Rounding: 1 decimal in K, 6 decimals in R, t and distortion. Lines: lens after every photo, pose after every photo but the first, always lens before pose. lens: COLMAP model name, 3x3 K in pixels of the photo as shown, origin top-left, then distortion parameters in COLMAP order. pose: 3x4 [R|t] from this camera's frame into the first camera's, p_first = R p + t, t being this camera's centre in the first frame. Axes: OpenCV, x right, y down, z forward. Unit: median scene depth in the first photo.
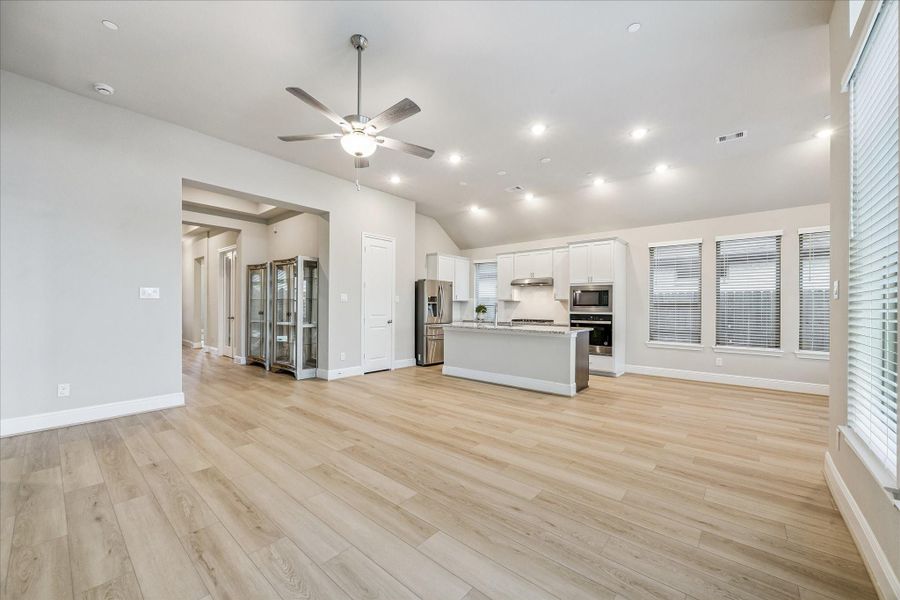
lens RADIAL K [[345.7, 0, 451.7], [0, 345.7, 309.0], [0, 0, 1]] dist [-0.006280, -0.000062]
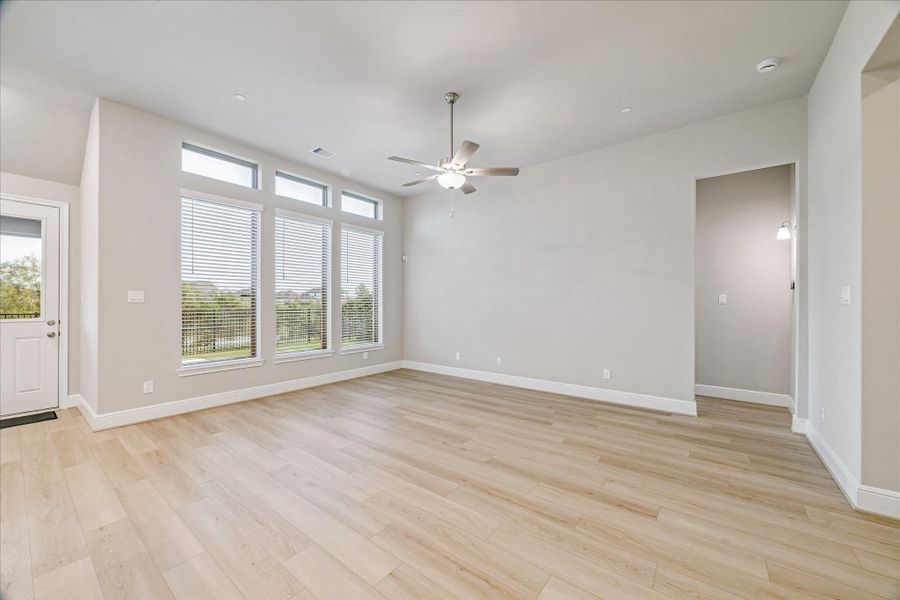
lens RADIAL K [[345.7, 0, 455.7], [0, 345.7, 298.4], [0, 0, 1]] dist [-0.006280, -0.000062]
pose [[-0.998367, -0.008179, -0.056538, -0.161098], [-0.008087, 0.999966, -0.001860, -0.037516], [0.056551, -0.001400, -0.998399, 1.670843]]
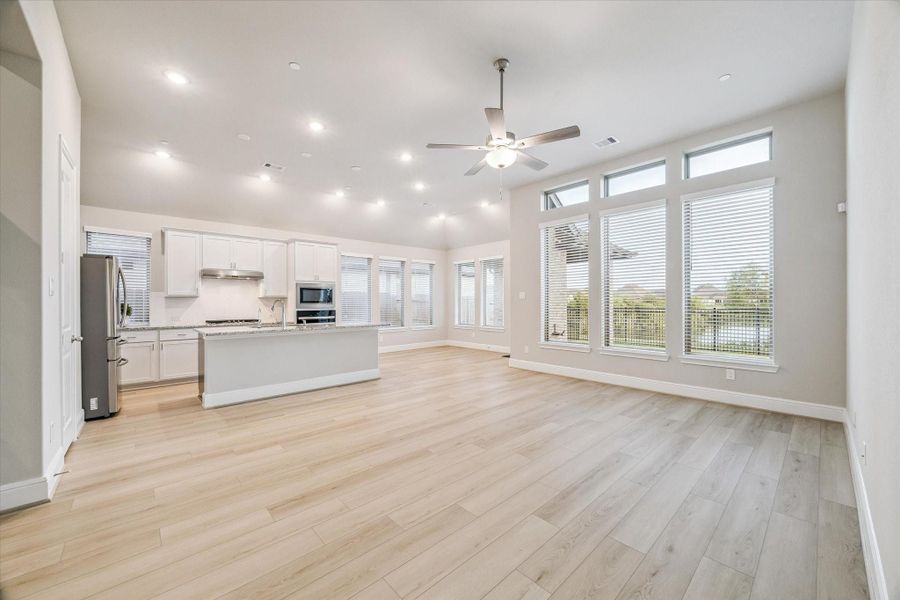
lens RADIAL K [[345.7, 0, 453.7], [0, 345.7, 298.5], [0, 0, 1]] dist [-0.006280, -0.000062]
pose [[0.118934, 0.004341, 0.992893, -1.040425], [0.014321, 0.999879, -0.006087, -0.014967], [-0.992799, 0.014943, 0.118858, 0.757893]]
